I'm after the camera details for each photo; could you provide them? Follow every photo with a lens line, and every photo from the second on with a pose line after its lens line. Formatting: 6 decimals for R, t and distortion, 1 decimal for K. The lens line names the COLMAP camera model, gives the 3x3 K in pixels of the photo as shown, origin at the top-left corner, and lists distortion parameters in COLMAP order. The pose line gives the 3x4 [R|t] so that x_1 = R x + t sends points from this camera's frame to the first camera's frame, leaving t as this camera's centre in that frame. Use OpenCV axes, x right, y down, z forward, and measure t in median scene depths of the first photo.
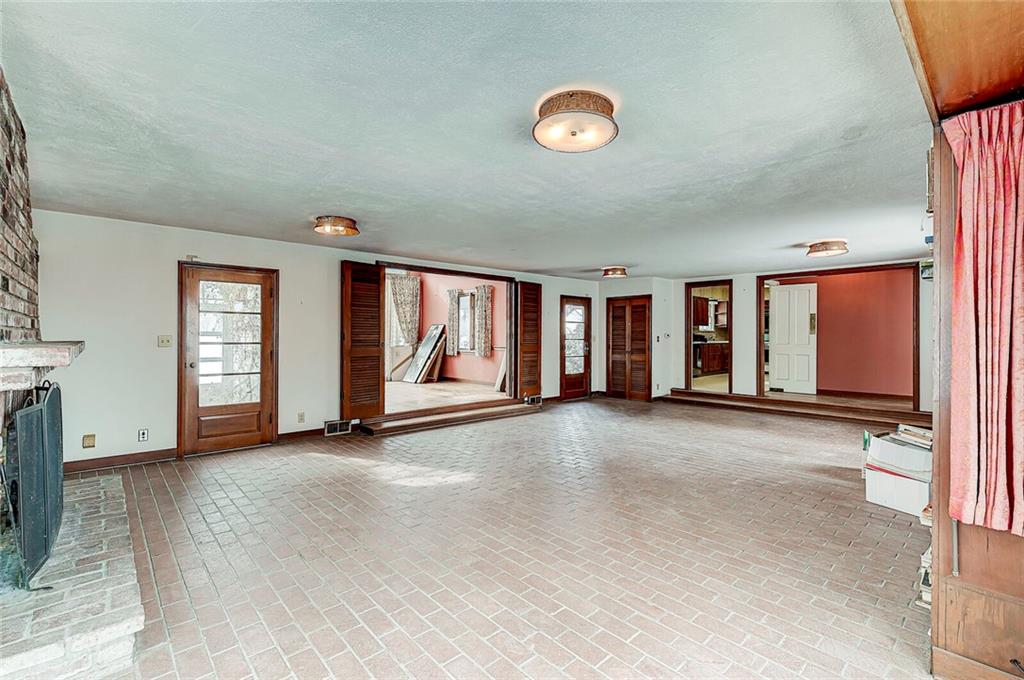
lens RADIAL K [[449.8, 0, 516.0], [0, 449.8, 339.5], [0, 0, 1]] dist [0.000247, -0.000297]
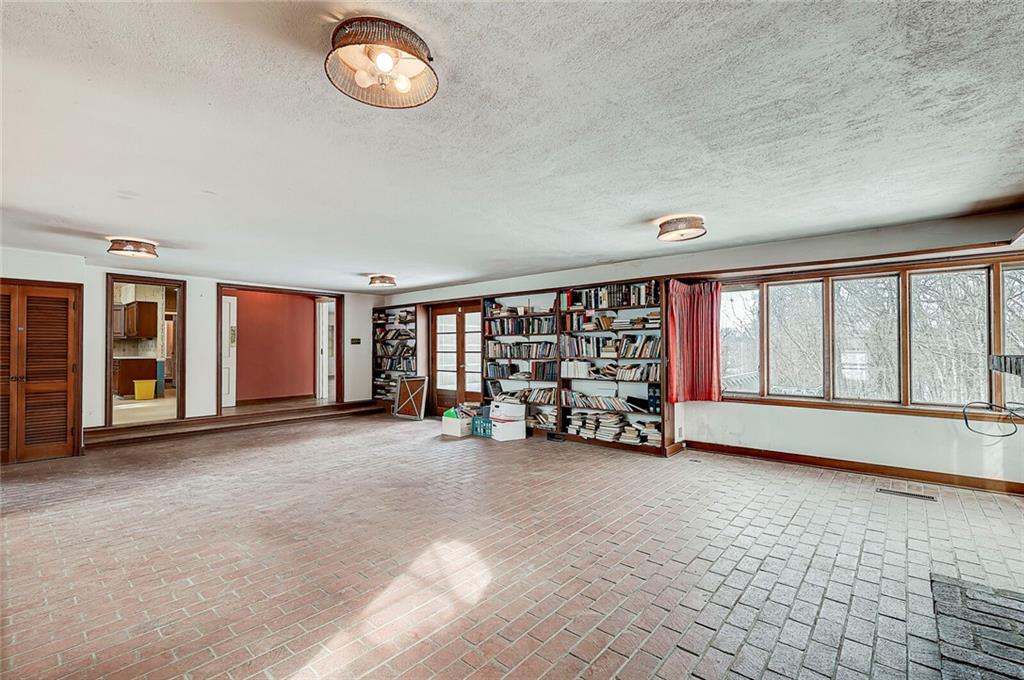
lens RADIAL K [[449.8, 0, 516.0], [0, 449.8, 339.5], [0, 0, 1]] dist [0.000247, -0.000297]
pose [[-0.116700, 0.019016, 0.992985, -0.424025], [0.010665, 0.999783, -0.017893, -0.003699], [-0.993110, 0.008502, -0.116877, 0.495393]]
